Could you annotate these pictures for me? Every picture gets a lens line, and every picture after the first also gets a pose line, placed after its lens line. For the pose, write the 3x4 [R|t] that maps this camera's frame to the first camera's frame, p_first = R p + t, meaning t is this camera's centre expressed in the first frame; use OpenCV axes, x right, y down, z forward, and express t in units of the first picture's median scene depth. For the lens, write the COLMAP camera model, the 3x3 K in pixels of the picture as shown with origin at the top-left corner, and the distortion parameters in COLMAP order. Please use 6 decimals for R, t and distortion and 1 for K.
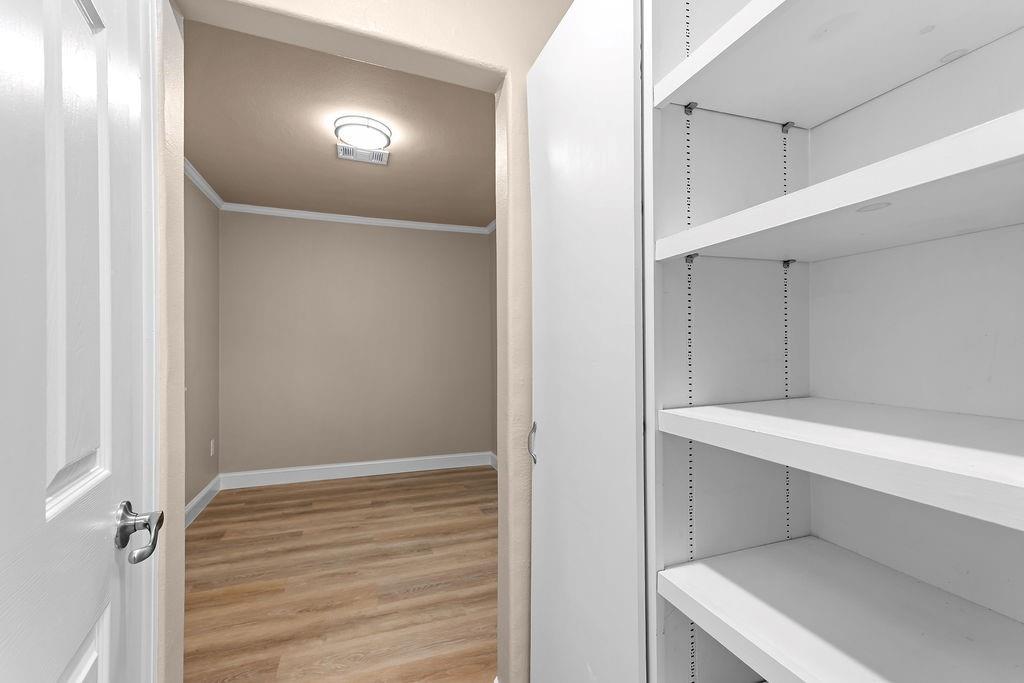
lens RADIAL K [[442.3, 0, 523.0], [0, 442.3, 354.1], [0, 0, 1]] dist [0.004335, 0.000689]
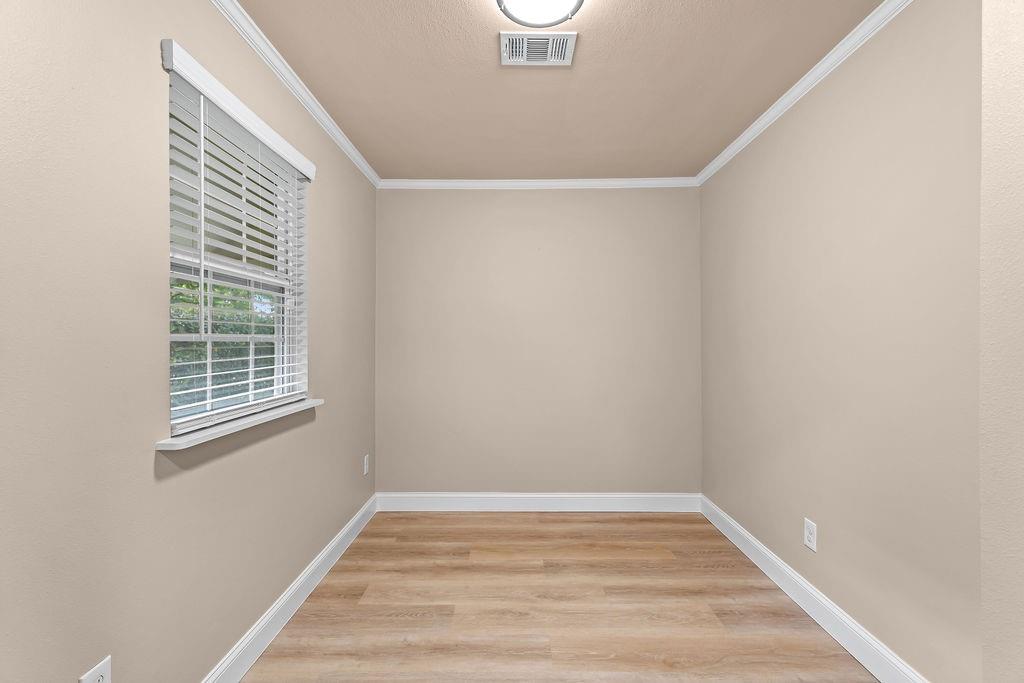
lens RADIAL K [[442.3, 0, 513.2], [0, 442.3, 343.4], [0, 0, 1]] dist [0.004335, 0.000689]
pose [[0.931563, -0.003808, -0.363559, -0.128718], [-0.002027, 0.999875, -0.015667, -0.011203], [0.363574, 0.015332, 0.931439, 0.314453]]
